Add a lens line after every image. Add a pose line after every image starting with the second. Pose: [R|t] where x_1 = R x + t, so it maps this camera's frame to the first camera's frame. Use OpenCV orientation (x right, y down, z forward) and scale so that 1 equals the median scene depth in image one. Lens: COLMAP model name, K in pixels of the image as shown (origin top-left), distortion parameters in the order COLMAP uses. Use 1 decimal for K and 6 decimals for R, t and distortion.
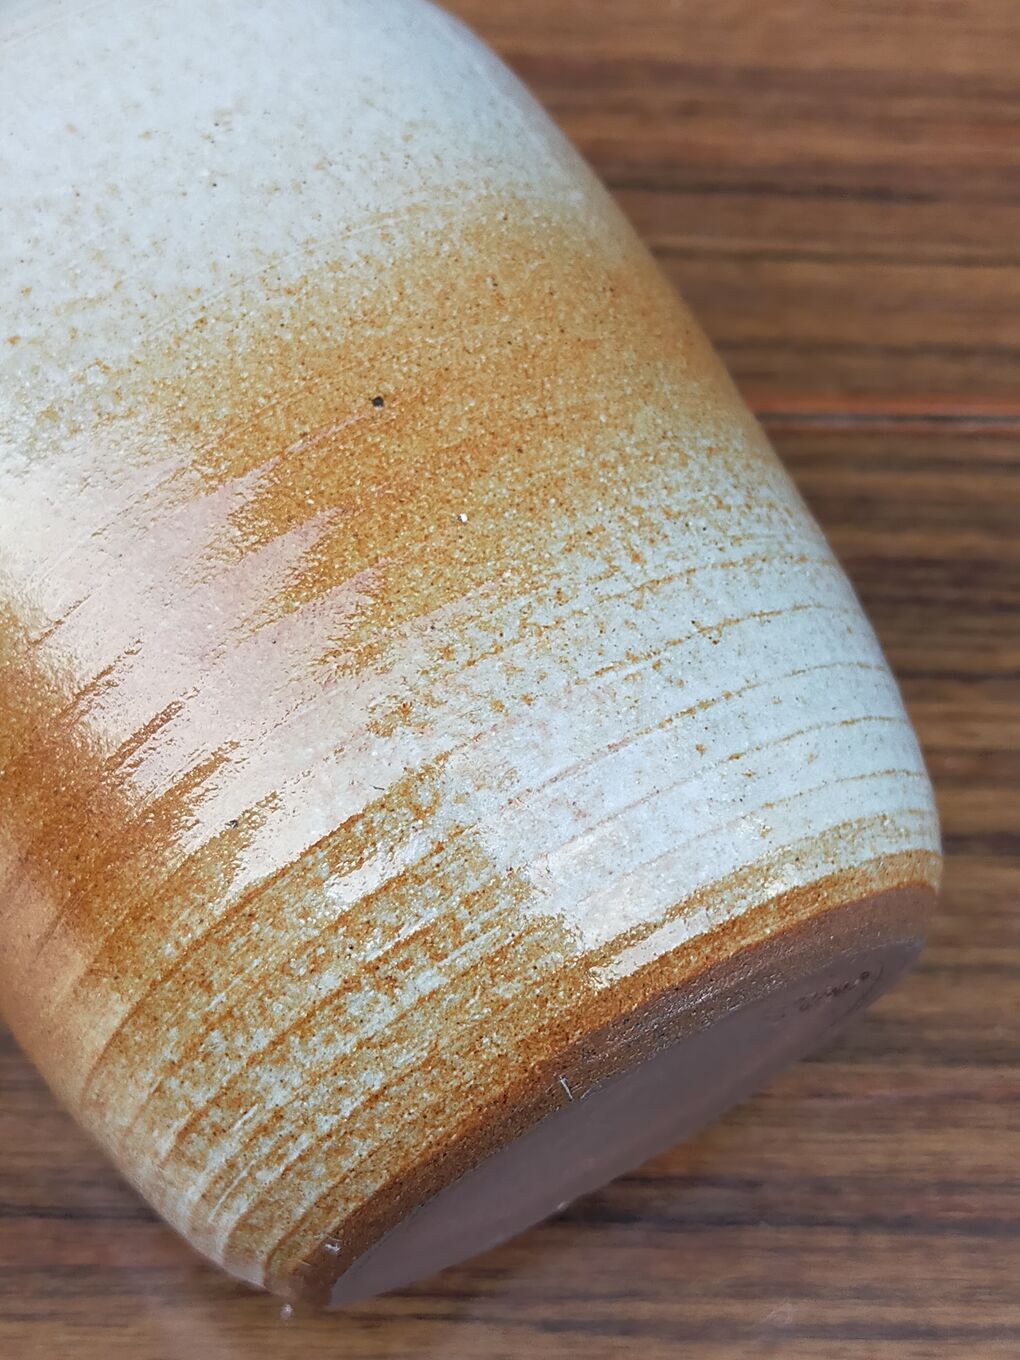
lens RADIAL K [[2101.7, 0, 510.0], [0, 2101.7, 680.0], [0, 0, 1]] dist [0.096597, -0.139179]
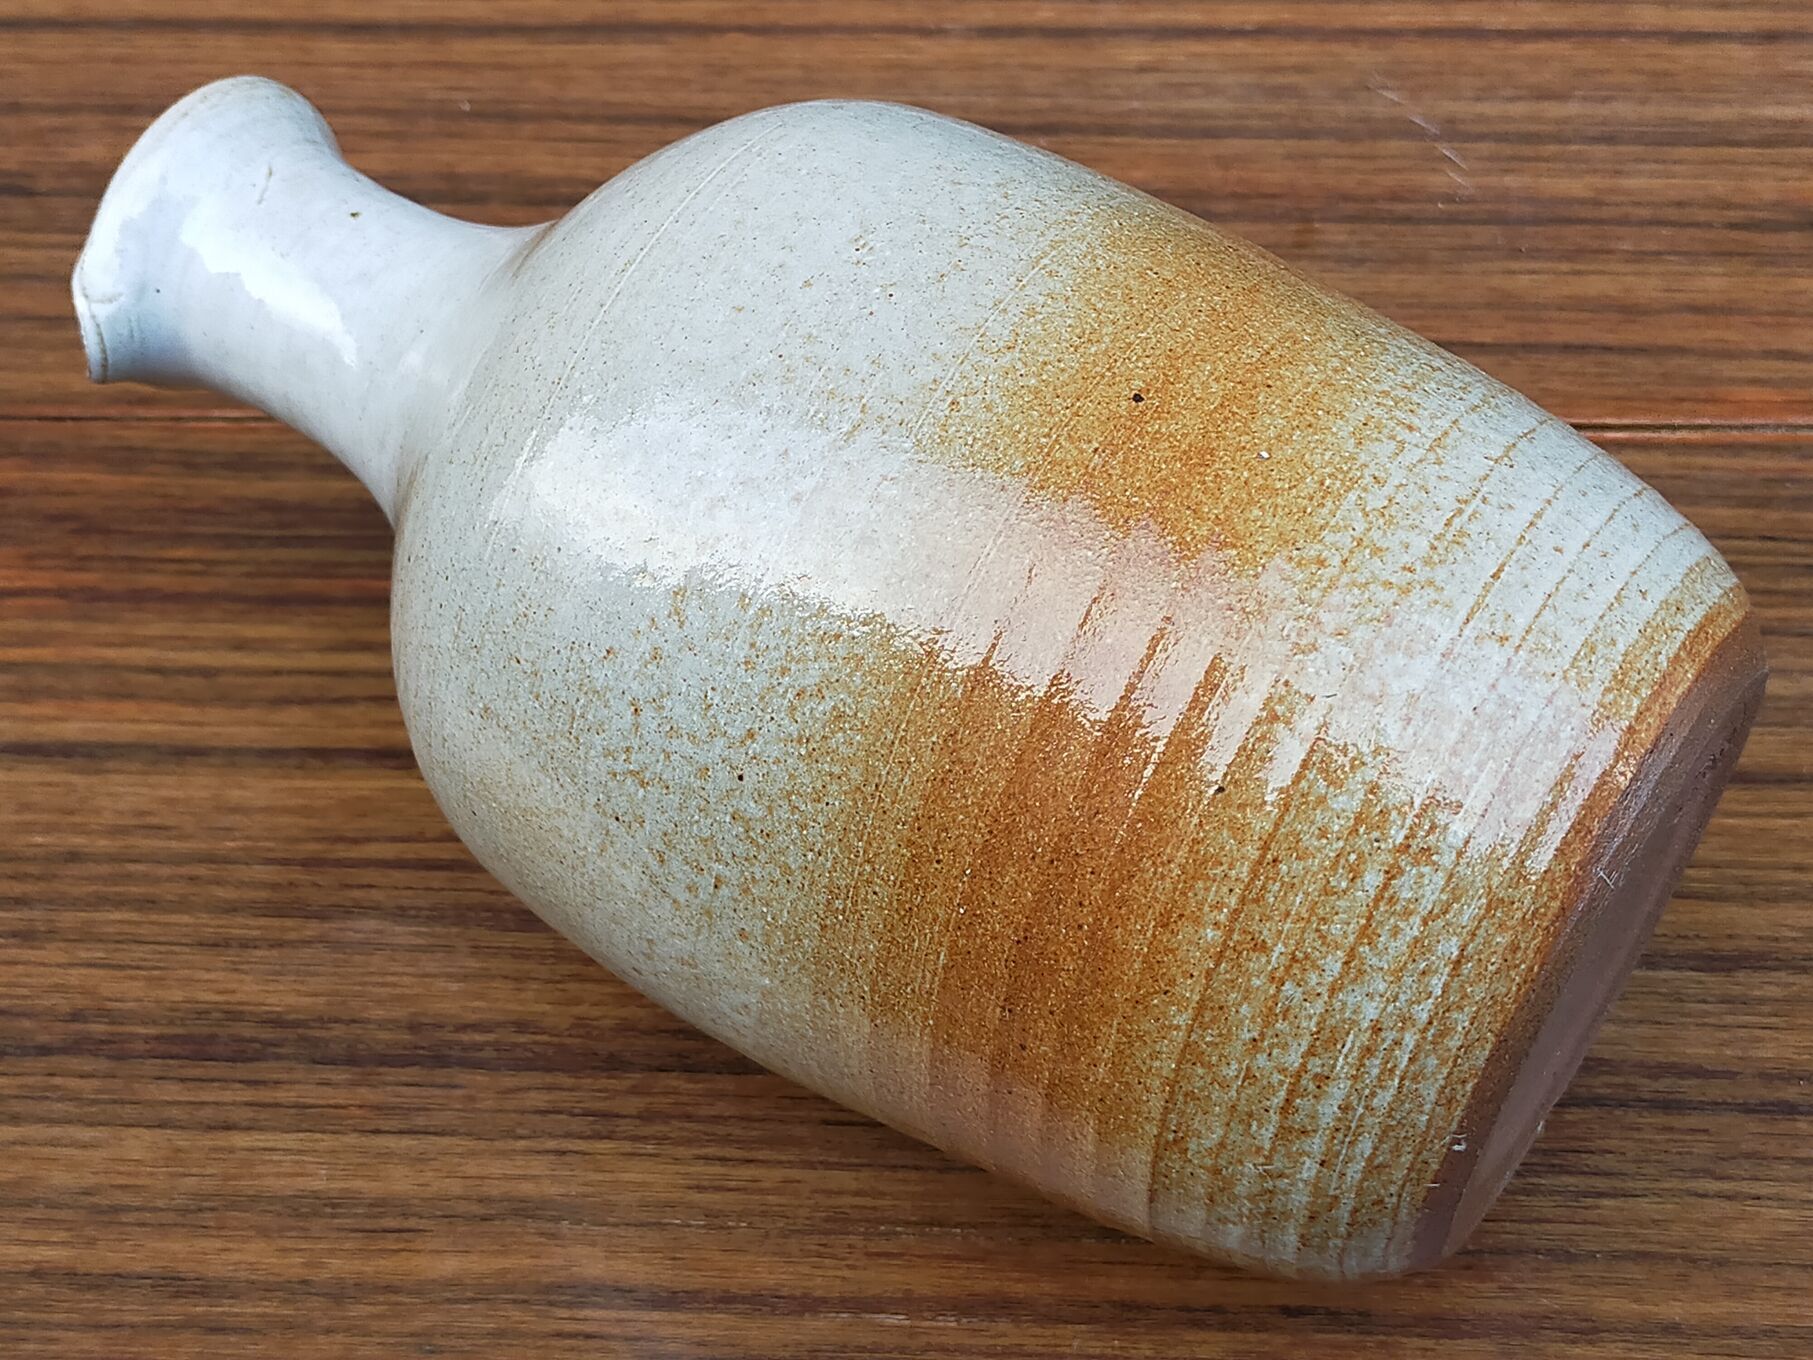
lens RADIAL K [[2801.7, 0, 900.4], [0, 2801.7, 679.0], [0, 0, 1]] dist [0.096597, -0.139179]
pose [[0.891010, -0.427566, 0.152602, -0.458760], [0.445283, 0.888574, -0.110269, 0.100846], [-0.088451, 0.166202, 0.982117, -0.376073]]
